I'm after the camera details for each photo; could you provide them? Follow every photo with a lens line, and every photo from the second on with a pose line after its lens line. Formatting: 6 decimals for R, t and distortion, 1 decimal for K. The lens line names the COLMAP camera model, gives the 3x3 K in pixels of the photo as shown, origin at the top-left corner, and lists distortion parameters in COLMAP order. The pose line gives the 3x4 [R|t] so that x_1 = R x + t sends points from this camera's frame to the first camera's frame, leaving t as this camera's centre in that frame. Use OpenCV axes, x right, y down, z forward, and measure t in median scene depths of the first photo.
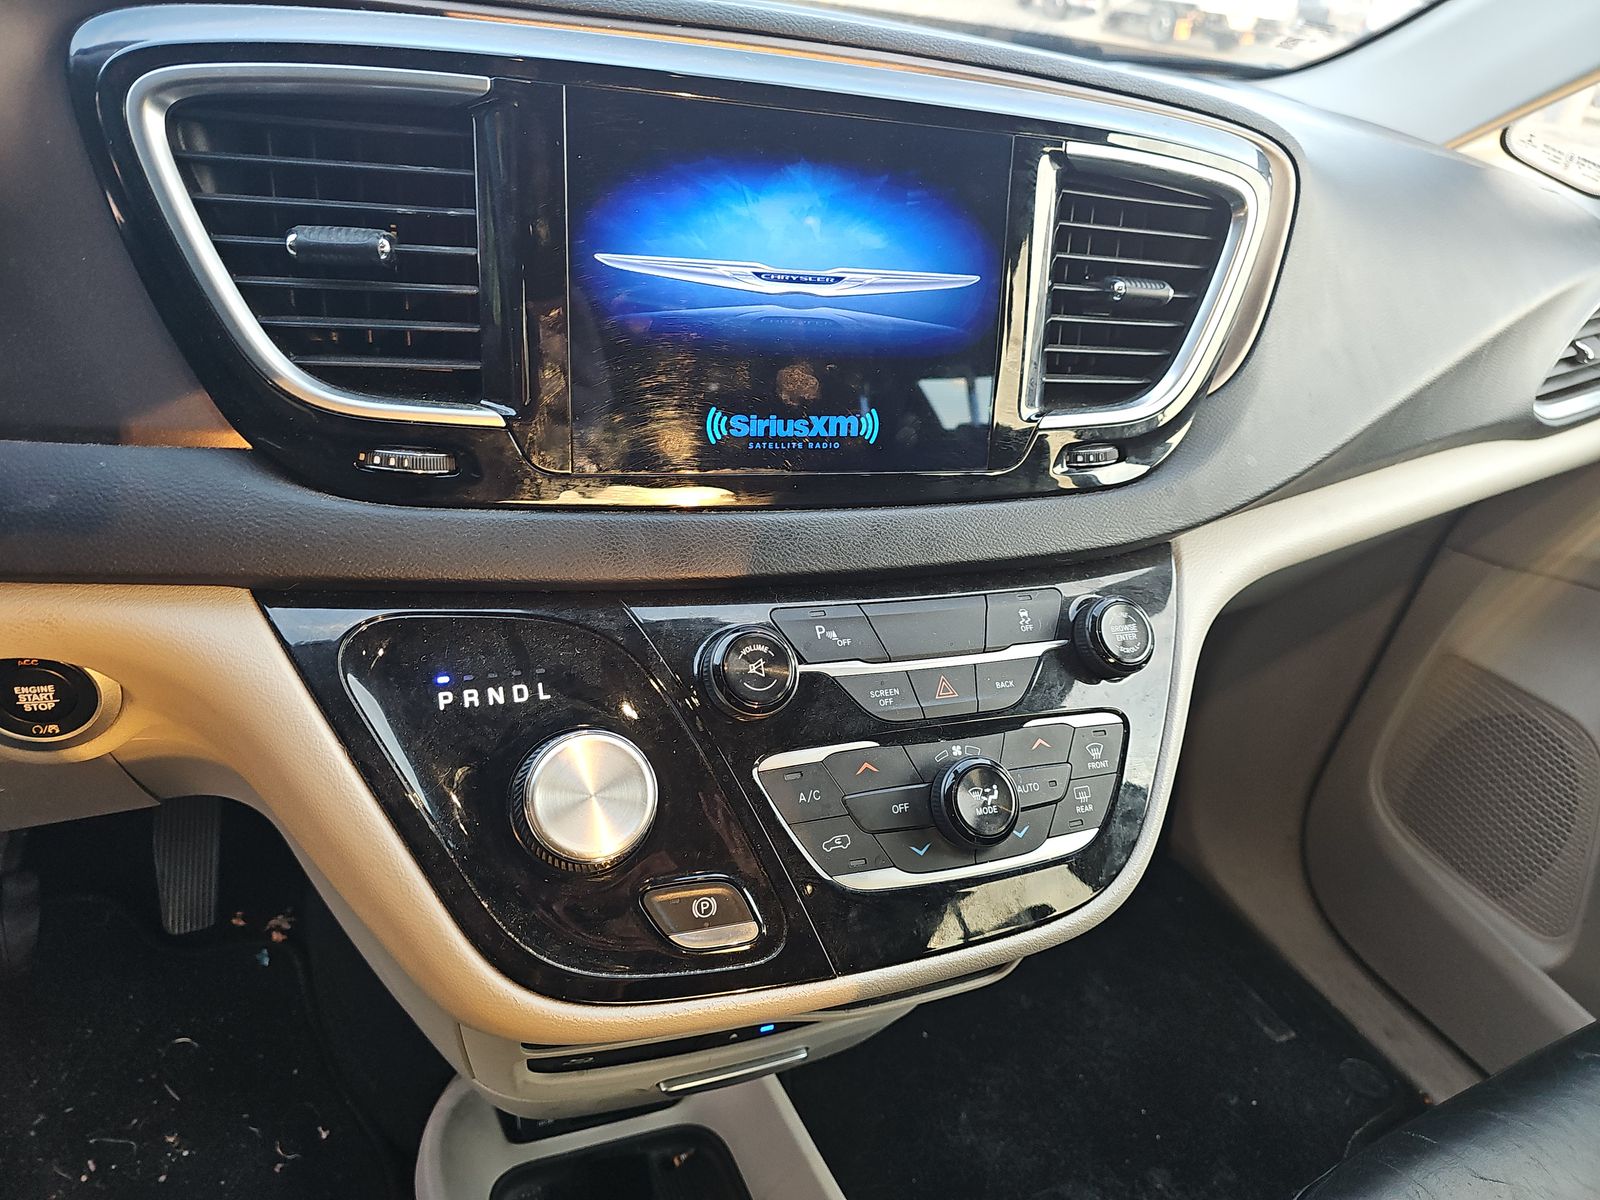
lens RADIAL K [[1018.7, 0, 814.9], [0, 1018.7, 595.4], [0, 0, 1]] dist [0.068235, -0.073582]
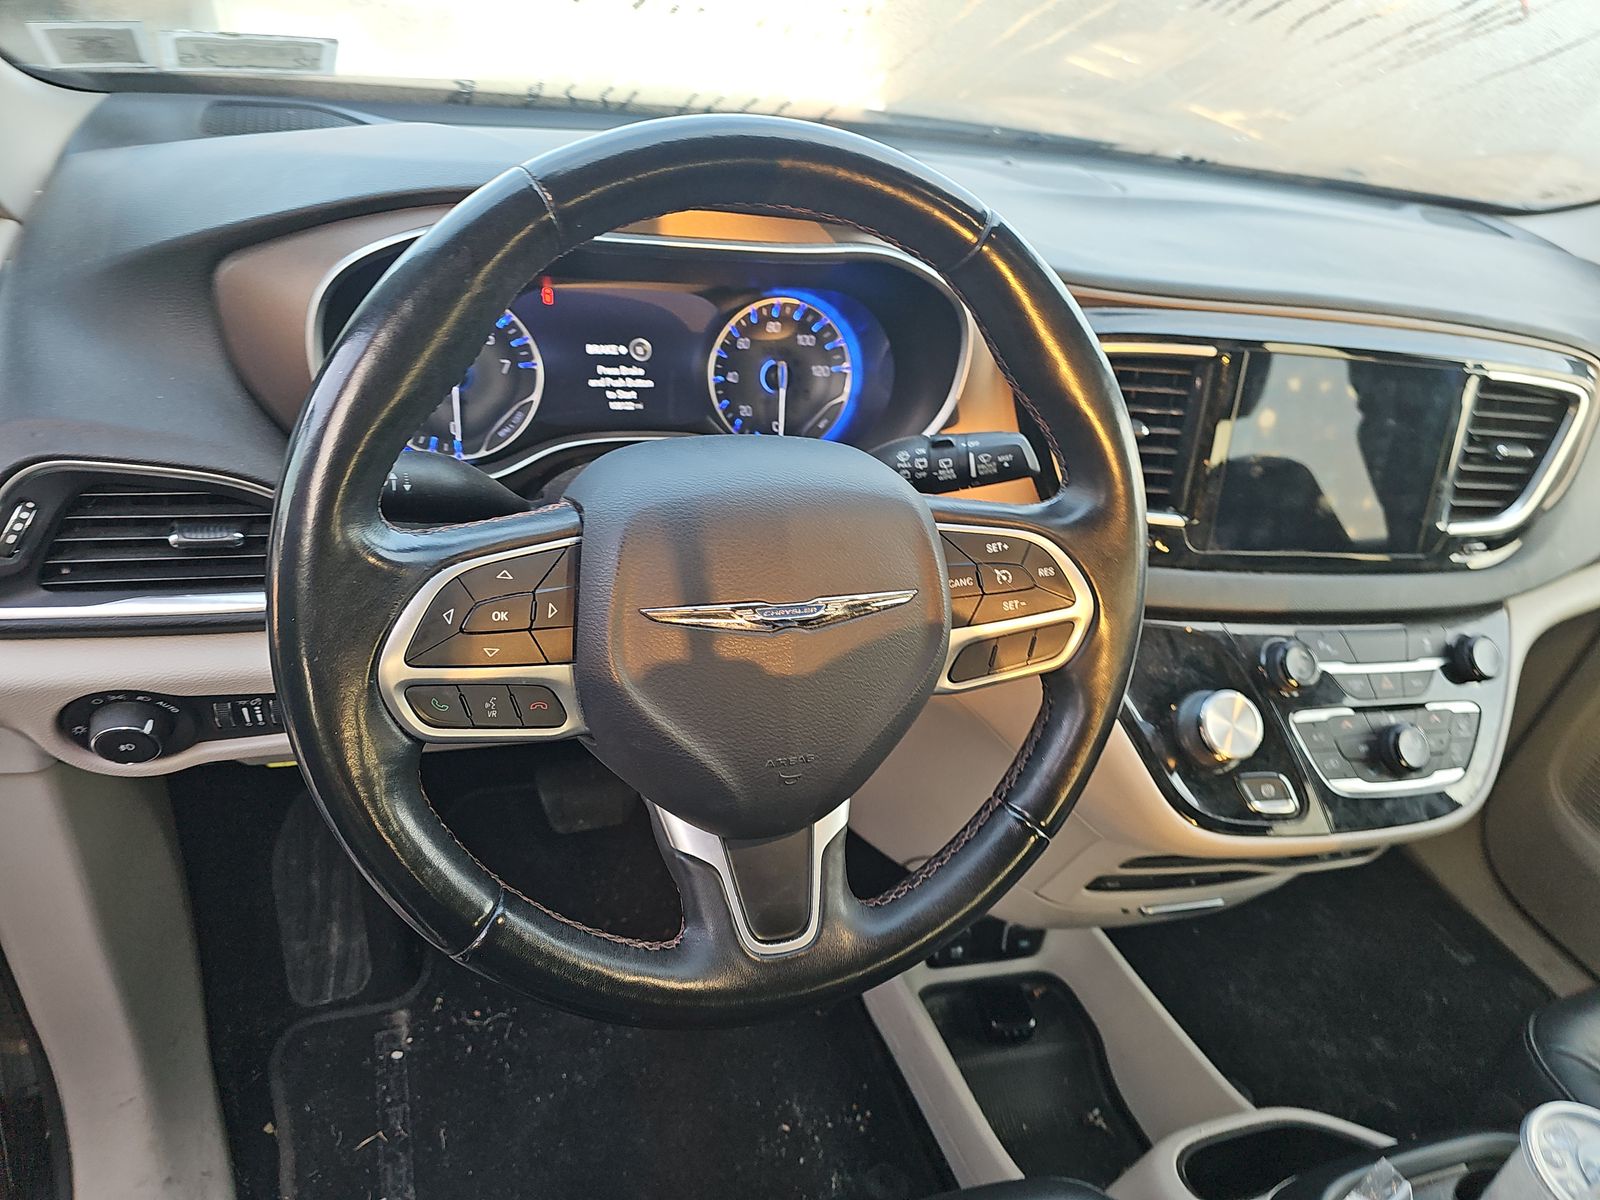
lens RADIAL K [[1026.0, 0, 799.0], [0, 1026.0, 600.4], [0, 0, 1]] dist [0.045902, -0.037876]
pose [[0.995614, 0.072266, -0.059423, -0.713802], [-0.070415, 0.996982, 0.032679, -0.032500], [0.061605, -0.028352, 0.997698, -0.748888]]
